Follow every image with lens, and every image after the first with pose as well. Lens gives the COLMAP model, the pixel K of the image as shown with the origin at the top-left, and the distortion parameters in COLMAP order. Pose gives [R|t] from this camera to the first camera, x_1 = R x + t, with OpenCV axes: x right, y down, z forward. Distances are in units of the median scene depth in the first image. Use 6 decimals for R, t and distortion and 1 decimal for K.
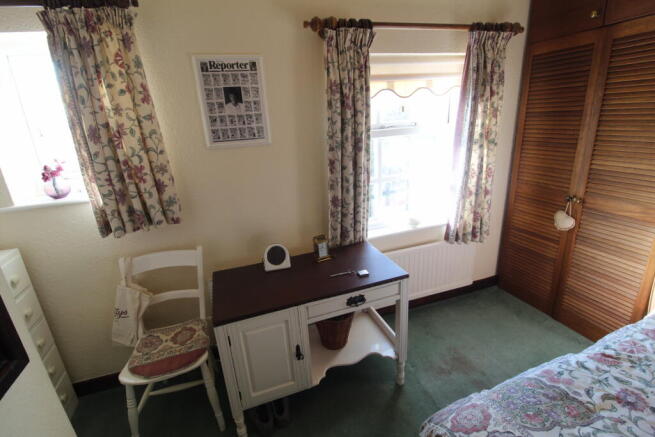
lens RADIAL K [[303.5, 0, 324.6], [0, 303.5, 216.1], [0, 0, 1]] dist [-0.005044, -0.009322]
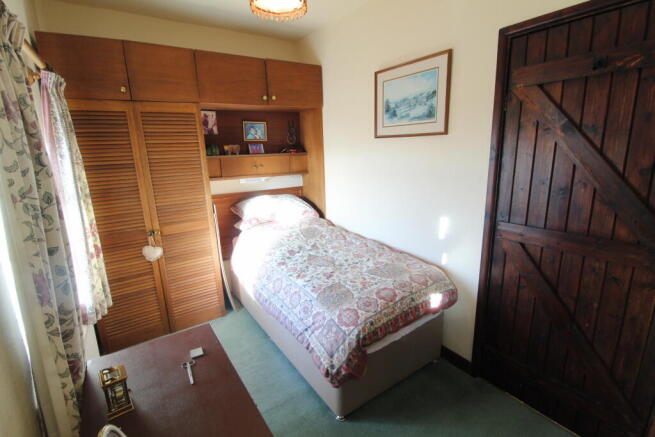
lens RADIAL K [[303.5, 0, 327.3], [0, 303.5, 218.3], [0, 0, 1]] dist [-0.005044, -0.009322]
pose [[-0.270447, -0.143824, 0.951931, -0.584722], [0.341725, 0.910052, 0.234582, -0.173763], [-0.900046, 0.388741, -0.196973, 0.643562]]
